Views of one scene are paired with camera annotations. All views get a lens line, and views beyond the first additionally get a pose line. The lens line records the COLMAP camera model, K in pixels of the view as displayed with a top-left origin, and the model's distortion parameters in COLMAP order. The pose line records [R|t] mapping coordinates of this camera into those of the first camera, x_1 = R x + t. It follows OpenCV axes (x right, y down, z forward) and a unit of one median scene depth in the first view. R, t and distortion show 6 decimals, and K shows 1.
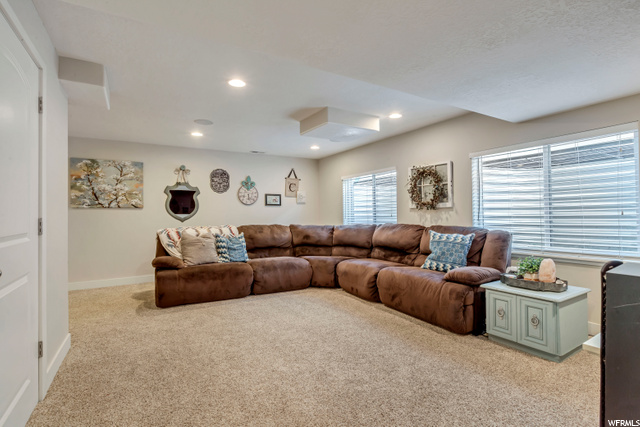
lens RADIAL K [[304.3, 0, 321.1], [0, 304.3, 210.7], [0, 0, 1]] dist [-0.018848, 0.002350]
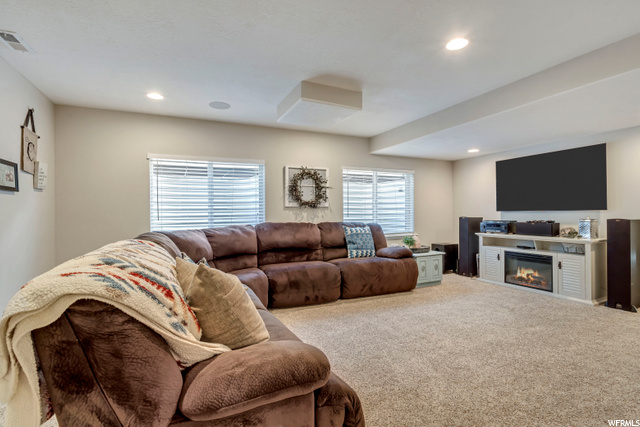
lens RADIAL K [[304.3, 0, 319.5], [0, 304.3, 212.2], [0, 0, 1]] dist [-0.018848, 0.002350]
pose [[0.126260, 0.016137, 0.991866, -0.719659], [0.001082, 0.999865, -0.016405, 0.027598], [-0.991997, 0.003145, 0.126225, 0.825447]]
